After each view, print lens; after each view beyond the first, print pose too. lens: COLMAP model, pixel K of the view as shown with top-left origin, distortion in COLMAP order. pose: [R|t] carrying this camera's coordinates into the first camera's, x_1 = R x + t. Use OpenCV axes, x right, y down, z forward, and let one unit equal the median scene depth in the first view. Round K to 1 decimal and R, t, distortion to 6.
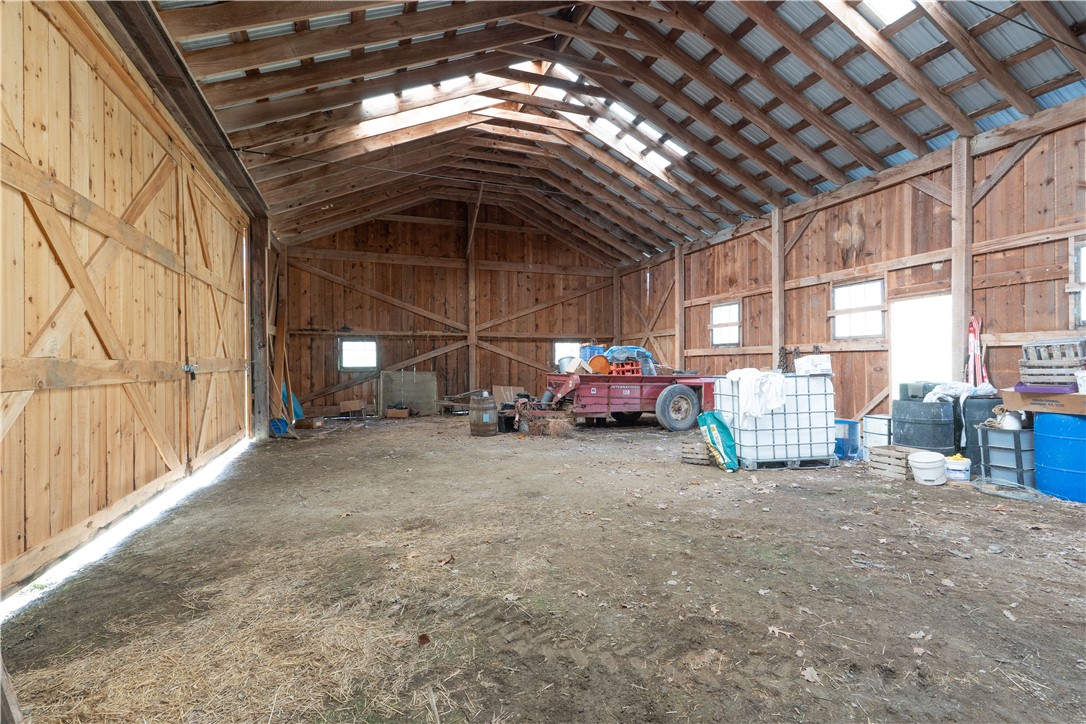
lens RADIAL K [[479.7, 0, 544.4], [0, 479.7, 359.8], [0, 0, 1]] dist [-0.000147, -0.000176]
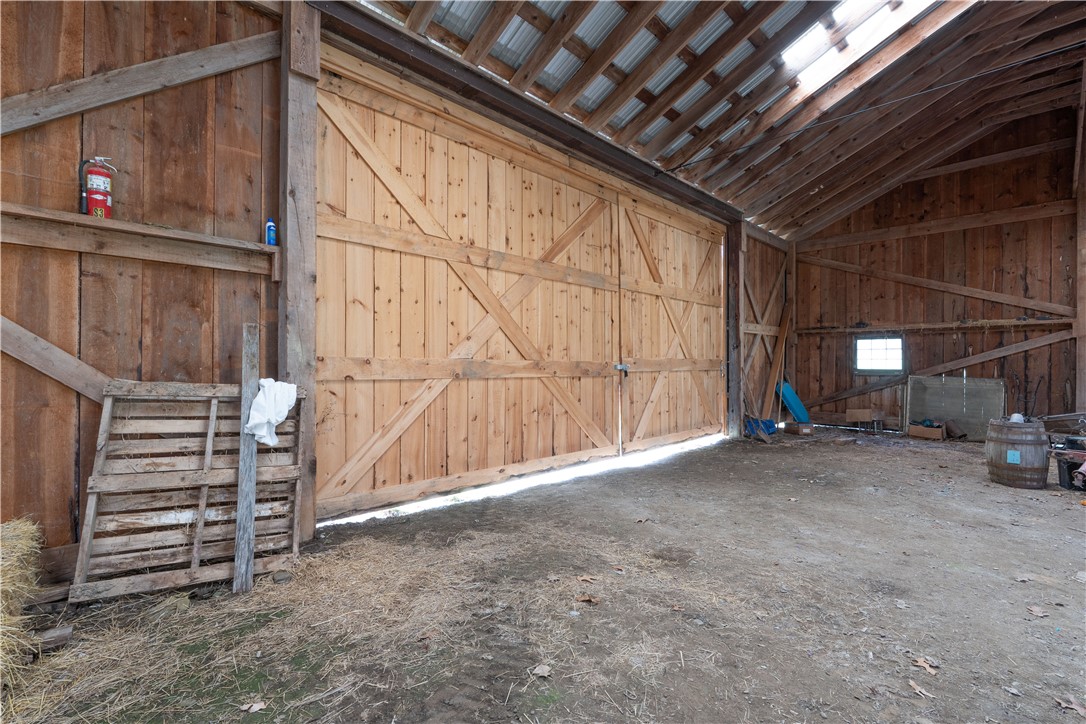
lens RADIAL K [[479.7, 0, 544.0], [0, 479.7, 363.3], [0, 0, 1]] dist [-0.000147, -0.000176]
pose [[0.416555, 0.009831, -0.909057, 0.362111], [-0.003725, 0.999952, 0.009106, -0.003607], [0.909103, -0.000407, 0.416571, 0.392951]]
